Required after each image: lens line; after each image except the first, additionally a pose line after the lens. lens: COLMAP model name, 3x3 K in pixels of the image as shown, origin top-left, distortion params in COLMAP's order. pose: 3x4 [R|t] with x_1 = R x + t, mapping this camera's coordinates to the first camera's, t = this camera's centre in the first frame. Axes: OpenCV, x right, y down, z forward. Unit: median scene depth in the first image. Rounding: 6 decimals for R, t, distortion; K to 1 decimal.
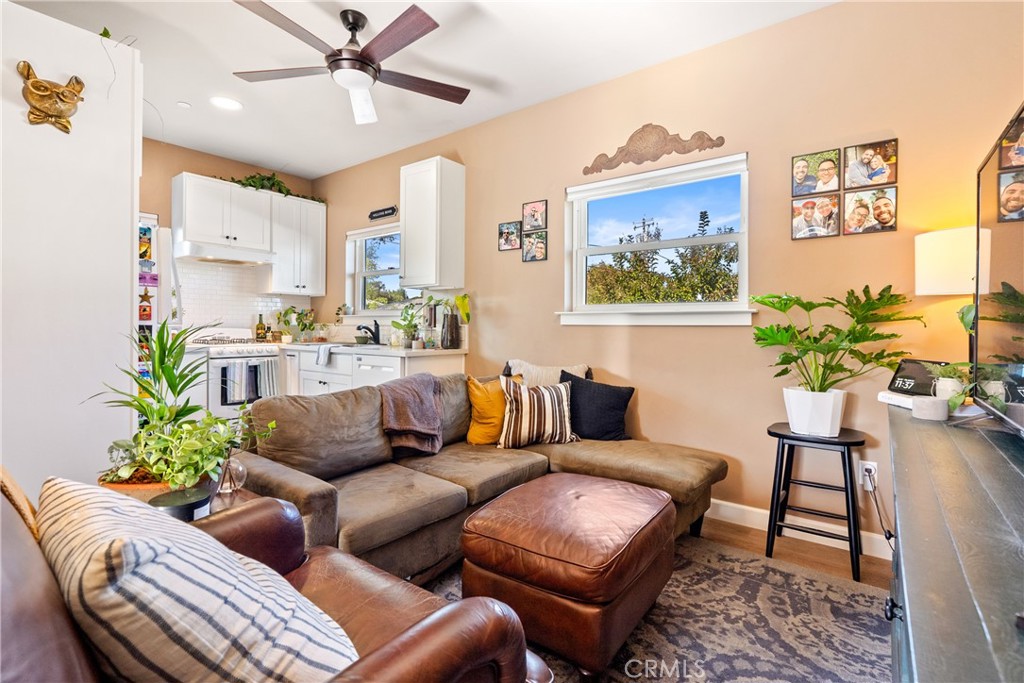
lens RADIAL K [[466.2, 0, 508.0], [0, 466.2, 327.8], [0, 0, 1]] dist [-0.010073, 0.003621]
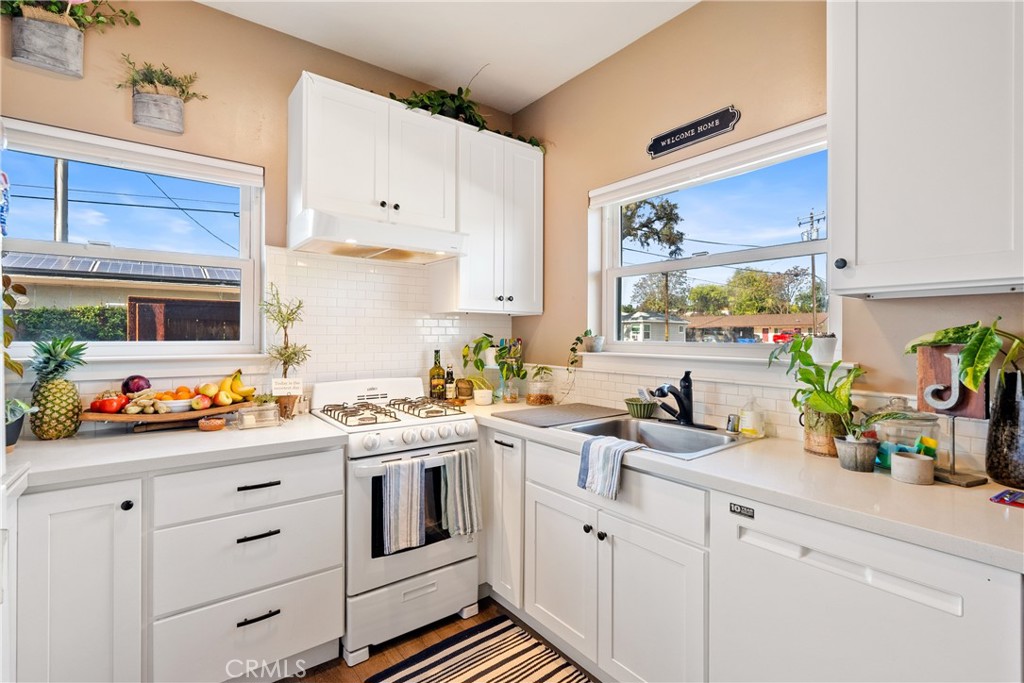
lens RADIAL K [[466.2, 0, 523.3], [0, 466.2, 336.3], [0, 0, 1]] dist [-0.010073, 0.003621]
pose [[0.970036, -0.003102, -0.242942, -0.305302], [0.002229, 0.999990, -0.003869, -0.044283], [0.242952, 0.003211, 0.970033, 0.500393]]
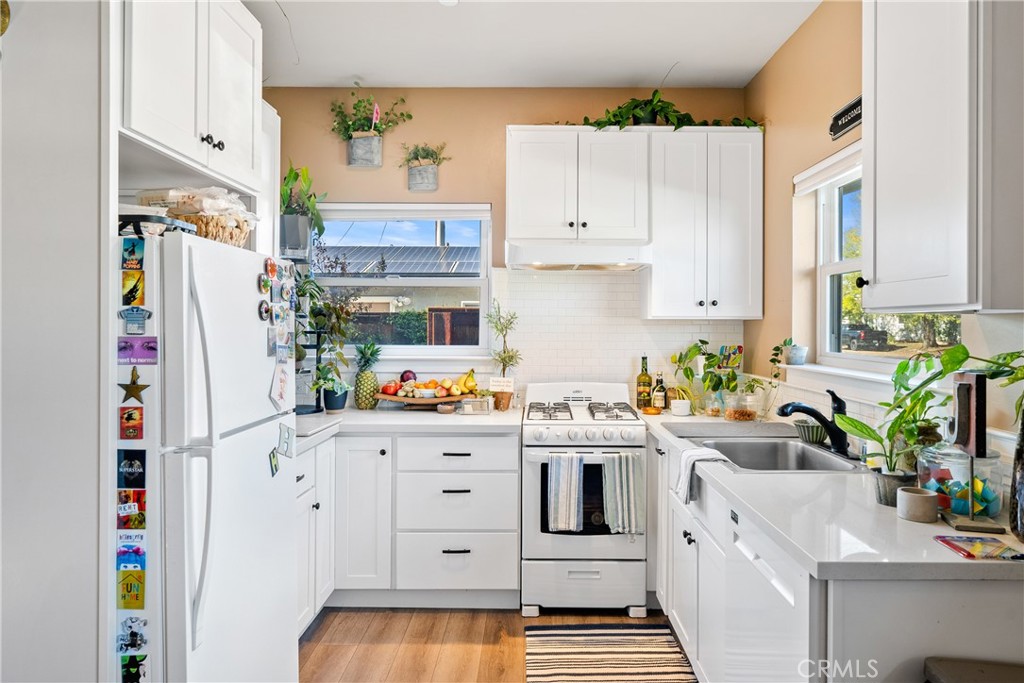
lens RADIAL K [[646.9, 0, 539.6], [0, 646.9, 326.5], [0, 0, 1]] dist [-0.008818, -0.003262]
pose [[0.621746, -0.004311, -0.783207, -0.015596], [-0.002887, 0.999965, -0.007796, -0.059852], [0.783214, 0.007108, 0.621712, 0.444856]]
